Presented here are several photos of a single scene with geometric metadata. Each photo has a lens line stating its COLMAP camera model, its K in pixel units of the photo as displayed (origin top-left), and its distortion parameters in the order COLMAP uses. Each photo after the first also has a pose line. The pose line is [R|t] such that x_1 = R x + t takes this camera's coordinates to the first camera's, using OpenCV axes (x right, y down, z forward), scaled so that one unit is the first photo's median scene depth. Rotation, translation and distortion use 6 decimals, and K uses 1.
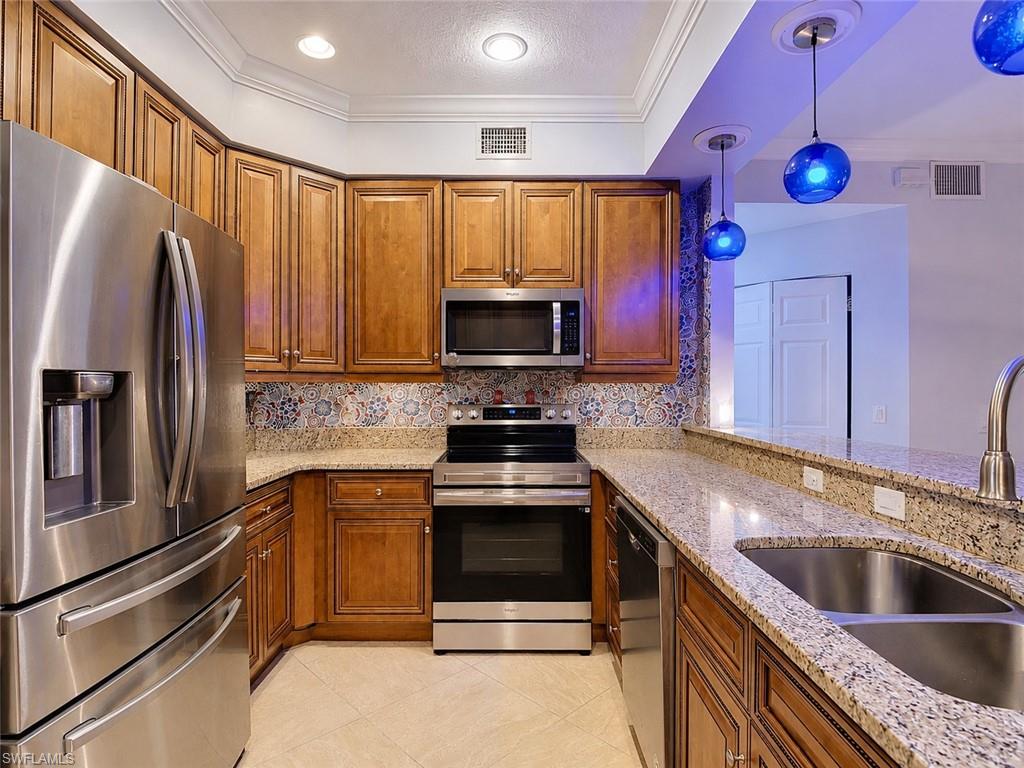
lens RADIAL K [[550.5, 0, 509.1], [0, 550.5, 390.3], [0, 0, 1]] dist [0.001877, -0.009694]
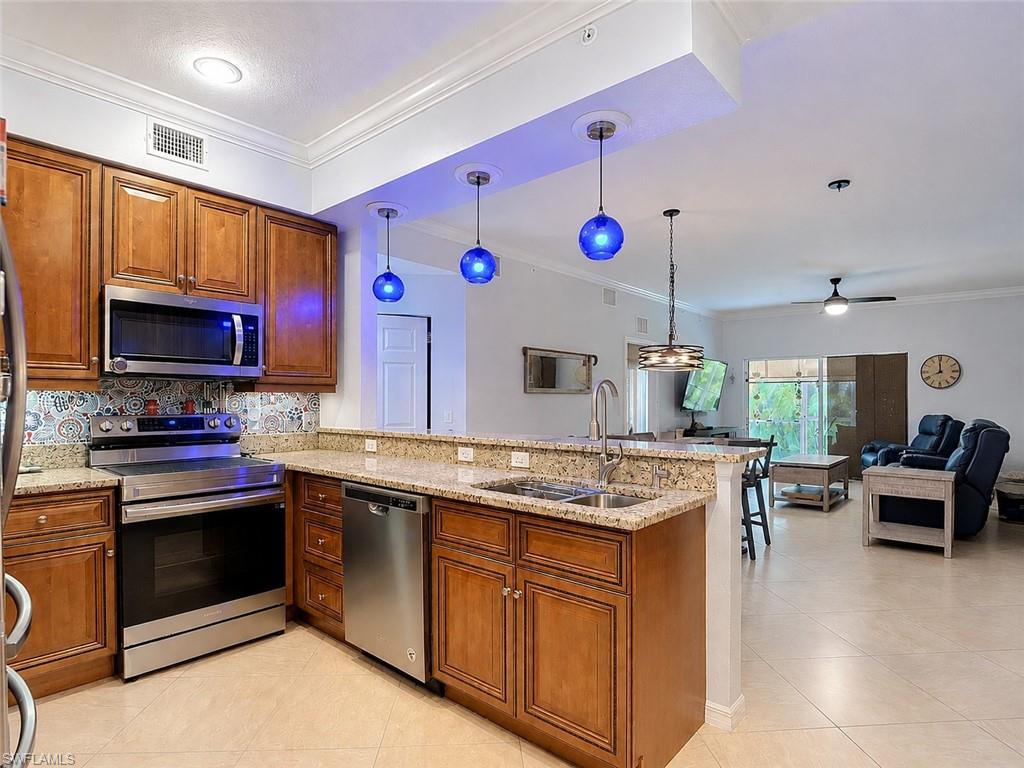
lens RADIAL K [[550.5, 0, 516.5], [0, 550.5, 404.0], [0, 0, 1]] dist [0.001877, -0.009694]
pose [[0.648696, -0.006424, 0.761020, -0.363336], [0.007567, 0.999969, 0.001990, 0.011140], [-0.761010, 0.004468, 0.648725, -0.085448]]
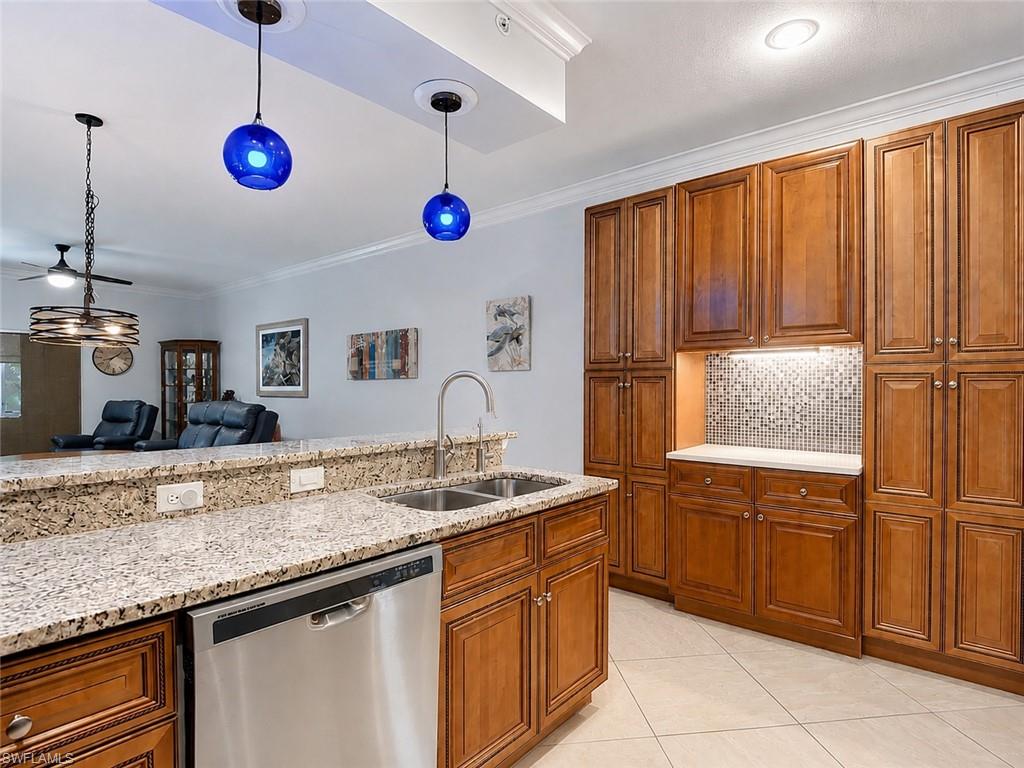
lens RADIAL K [[550.5, 0, 505.5], [0, 550.5, 386.0], [0, 0, 1]] dist [0.001877, -0.009694]
pose [[-0.753958, -0.001816, 0.656920, -0.226870], [0.006788, 0.999921, 0.010555, -0.004735], [-0.656887, 0.012418, -0.753887, 0.860353]]
